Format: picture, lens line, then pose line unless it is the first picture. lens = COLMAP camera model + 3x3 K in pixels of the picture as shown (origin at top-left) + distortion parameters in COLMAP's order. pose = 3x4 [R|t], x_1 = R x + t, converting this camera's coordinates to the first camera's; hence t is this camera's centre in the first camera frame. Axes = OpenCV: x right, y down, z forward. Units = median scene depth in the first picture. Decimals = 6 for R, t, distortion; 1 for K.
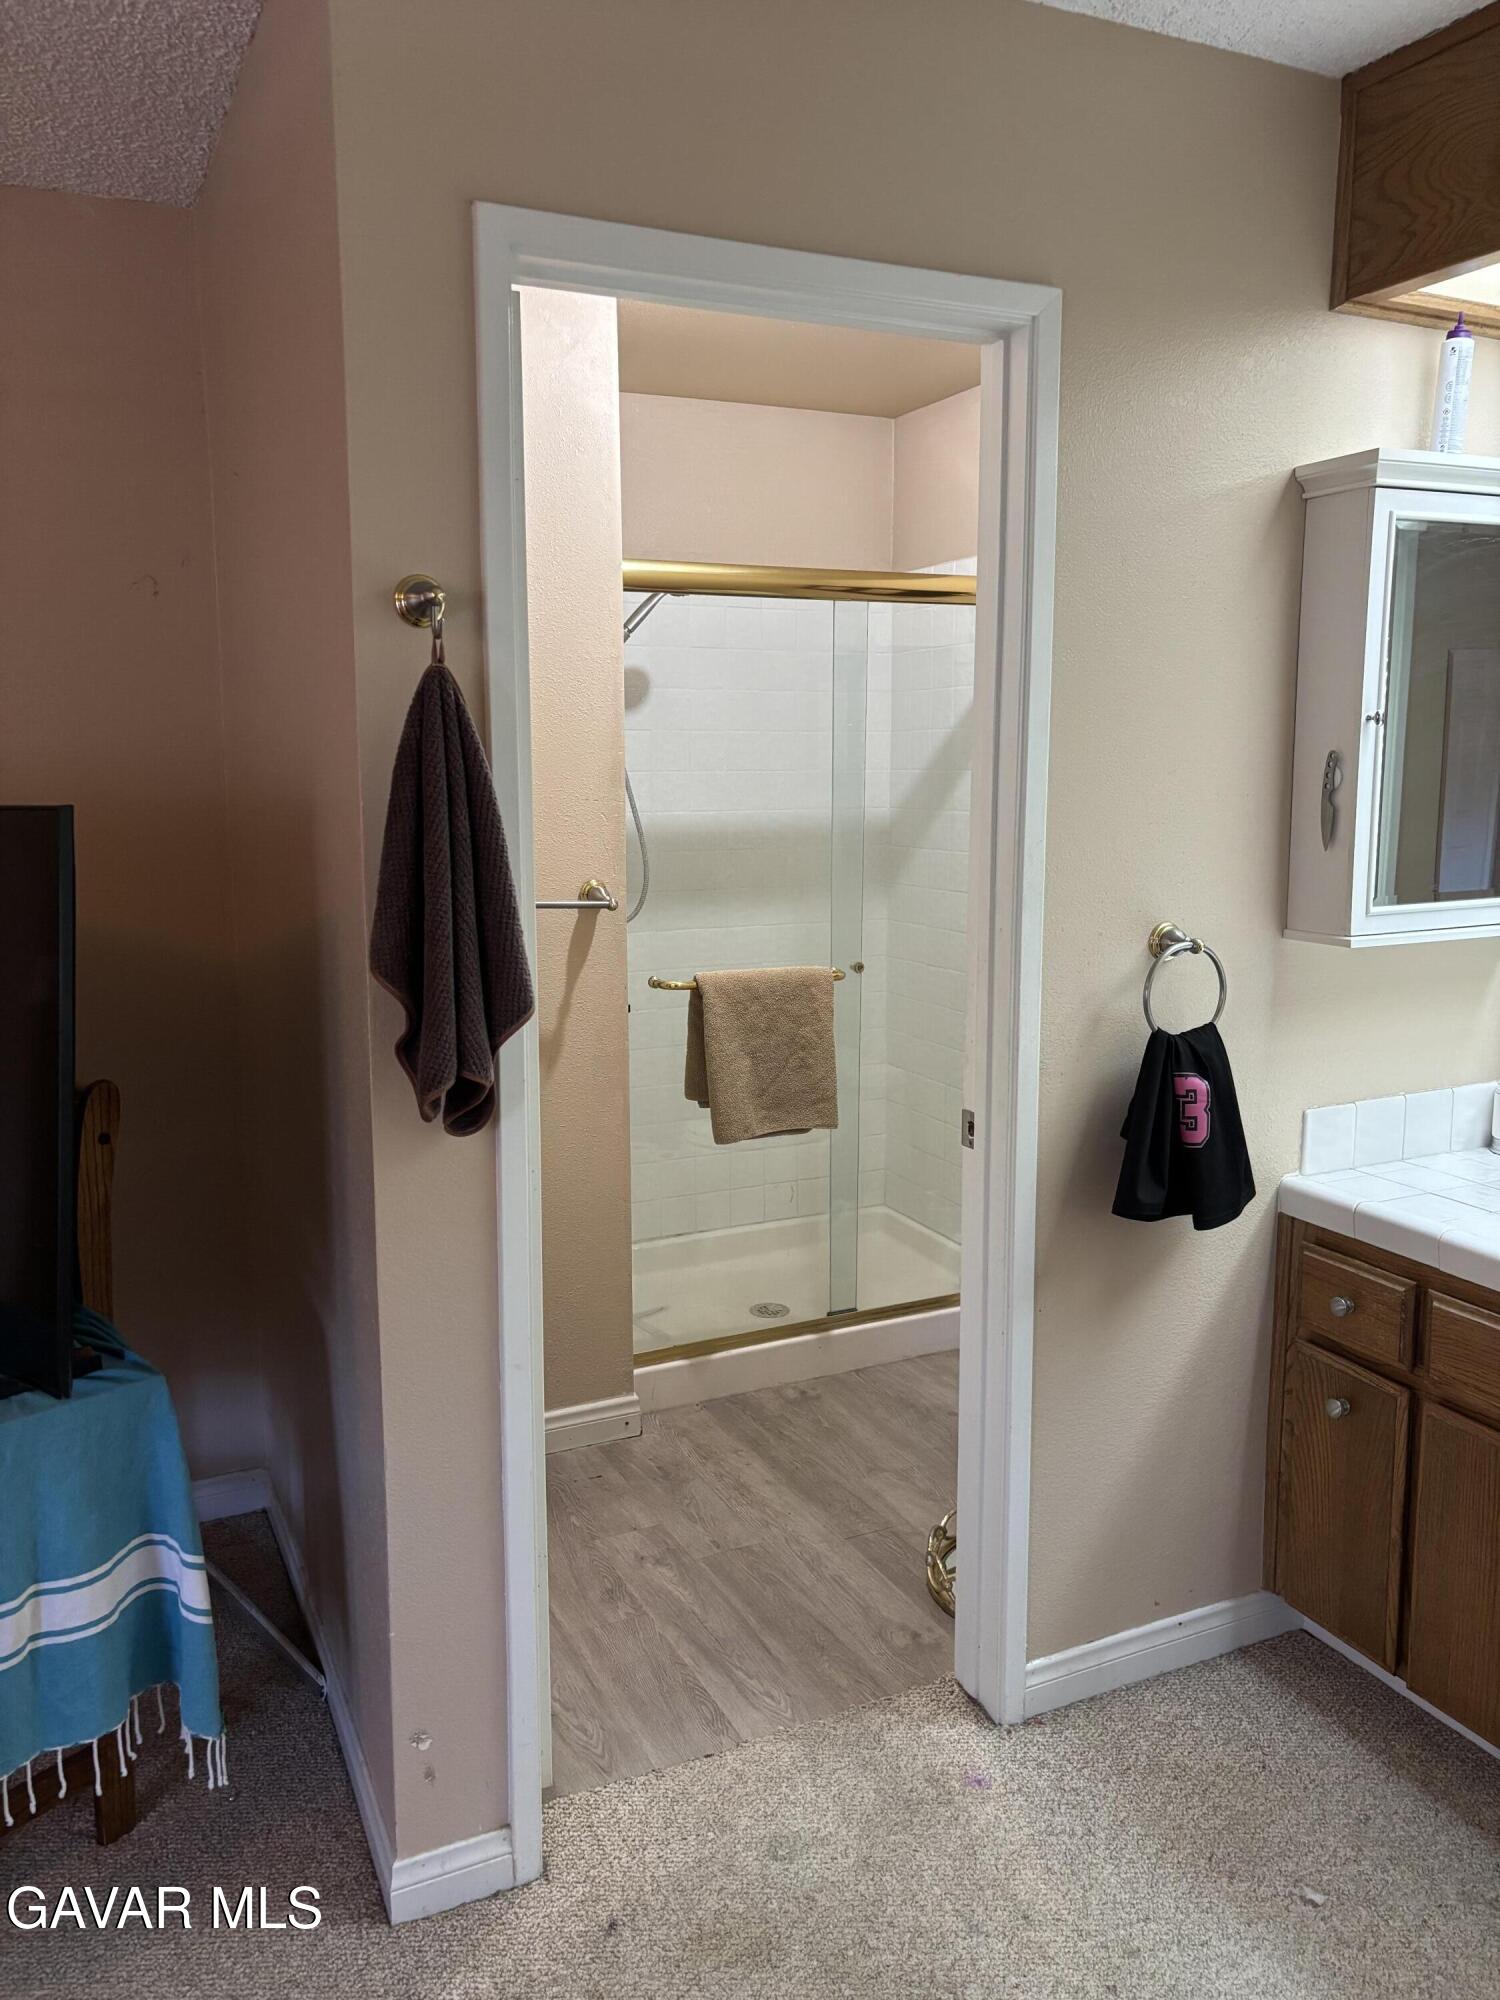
lens RADIAL K [[1470.8, 0, 741.2], [0, 1470.8, 975.0], [0, 0, 1]] dist [0.003896, -0.032678]
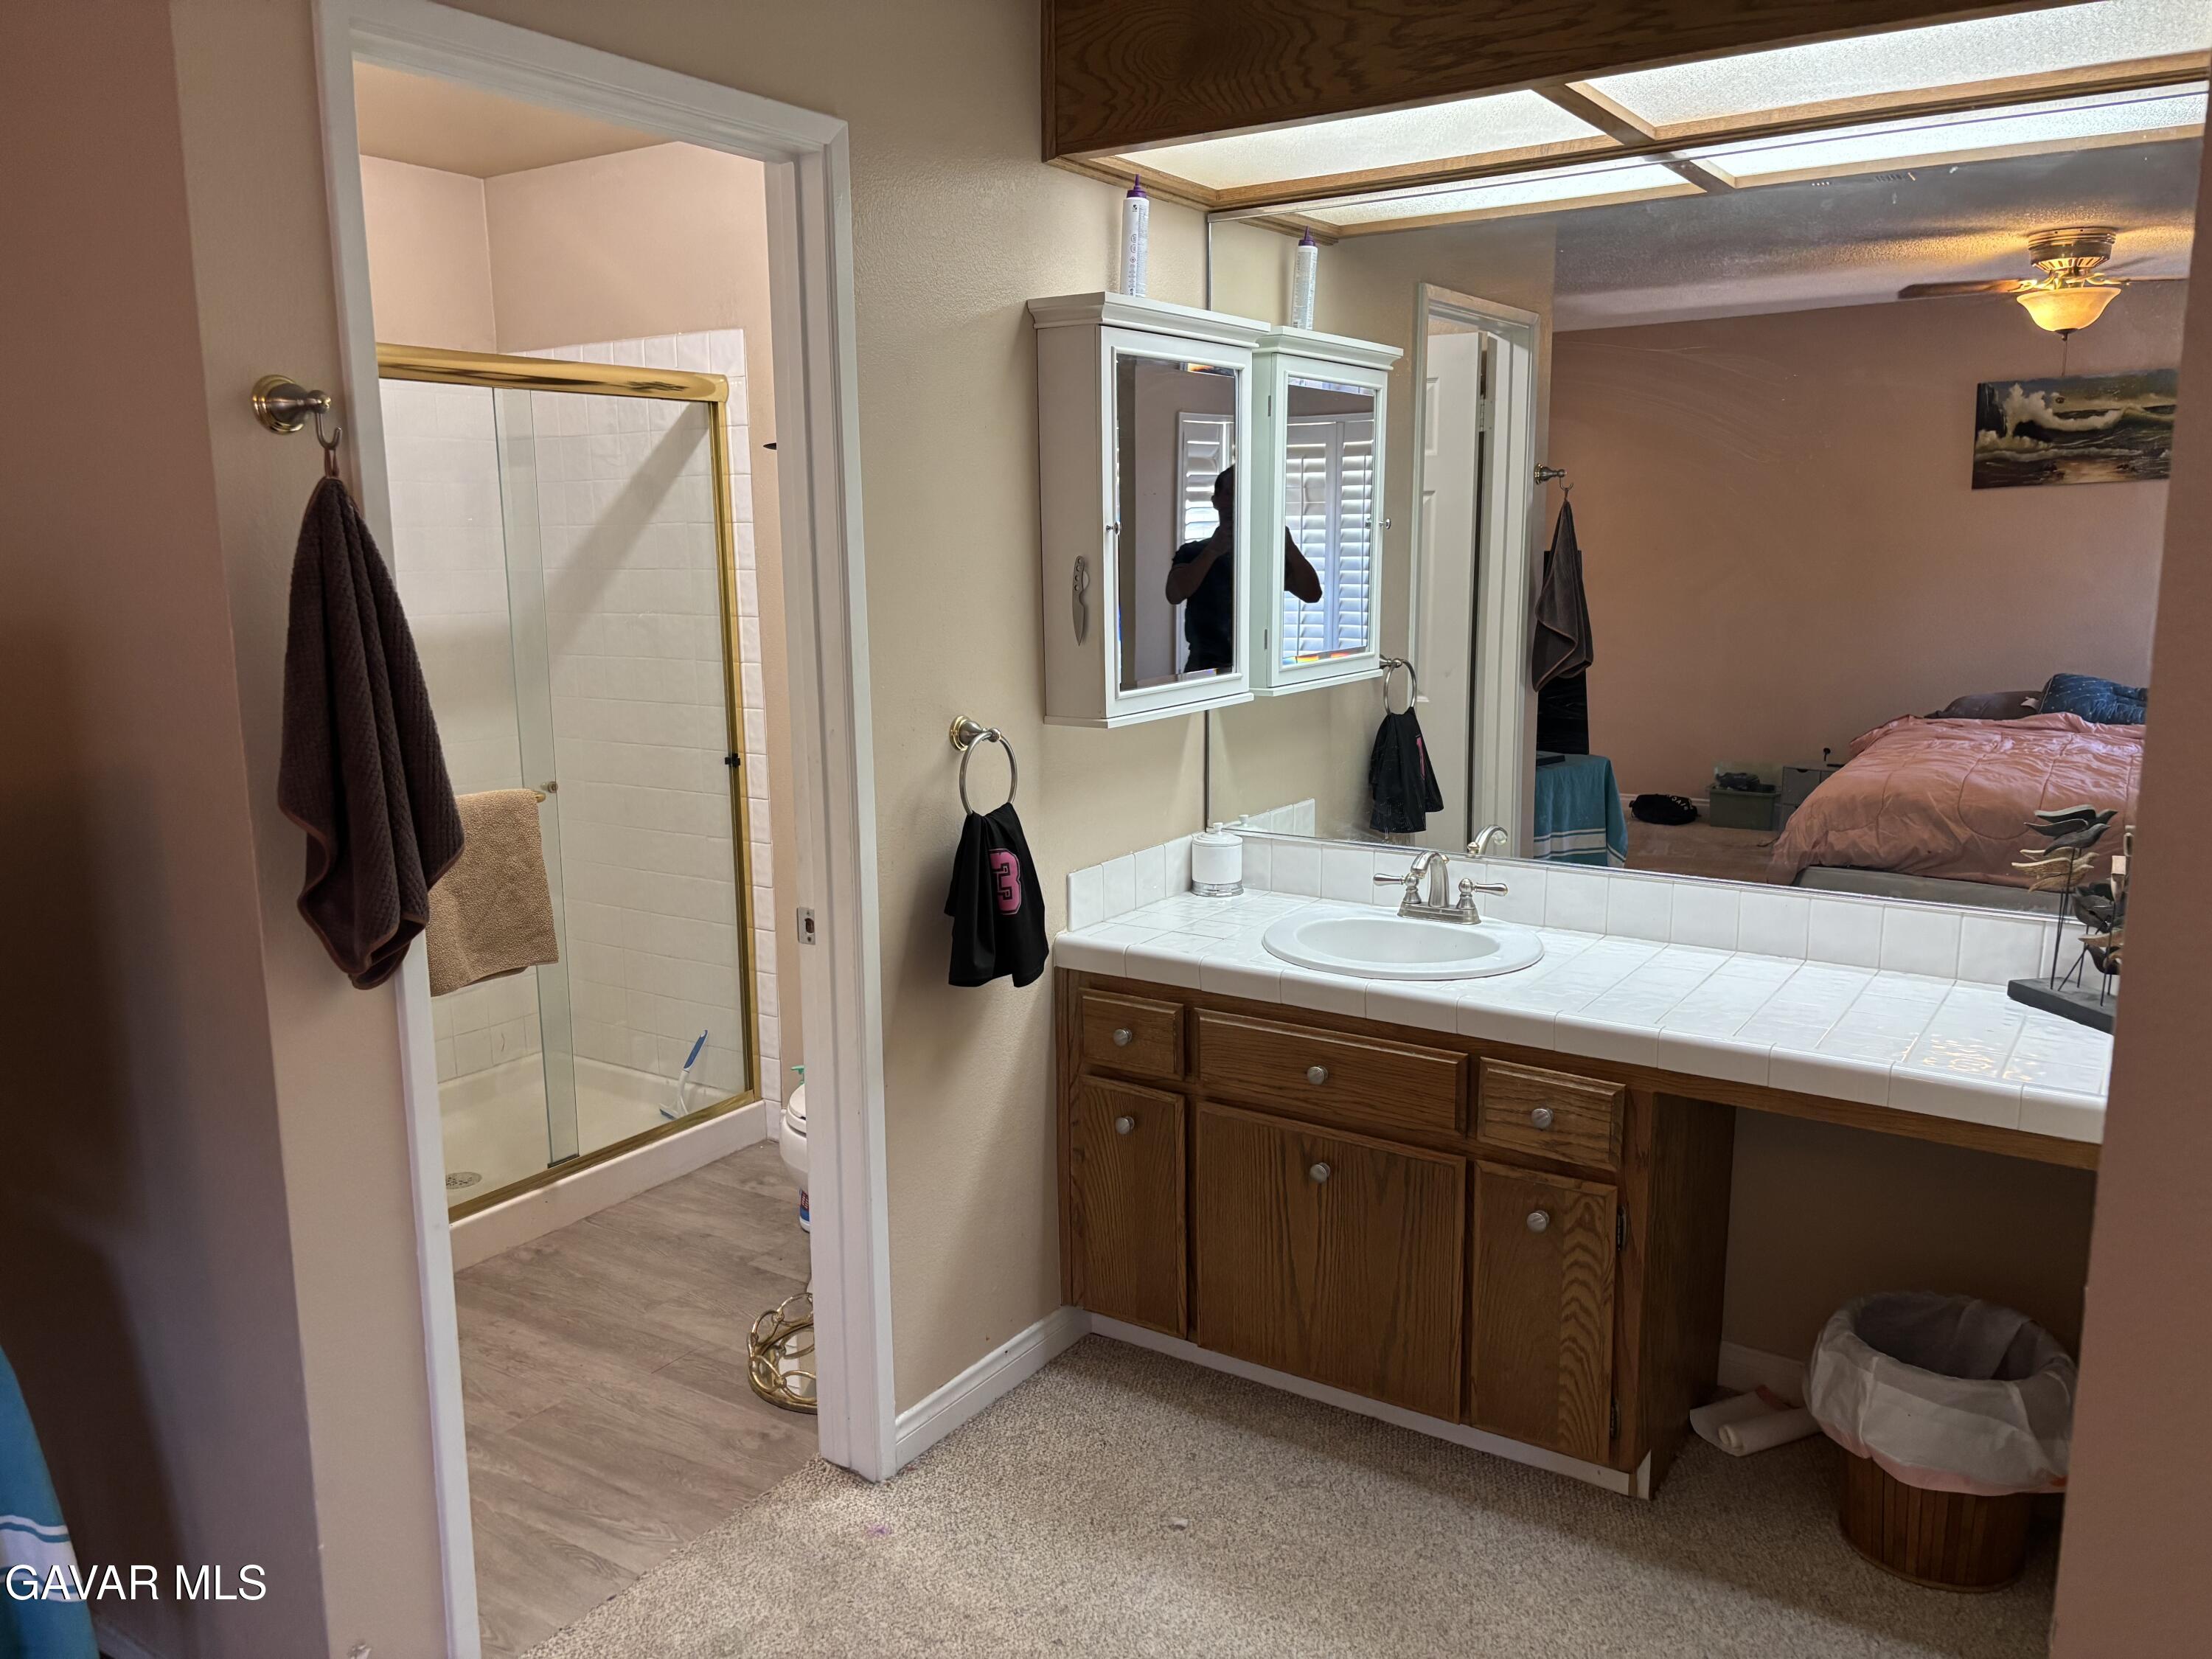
lens RADIAL K [[1626.7, 0, 1106.0], [0, 1626.7, 829.5], [0, 0, 1]] dist [0.003896, -0.032678]
pose [[0.851205, -0.095175, 0.516132, -0.249892], [0.081516, 0.995461, 0.049128, -0.001783], [-0.518465, 0.000255, 0.855099, -0.090665]]
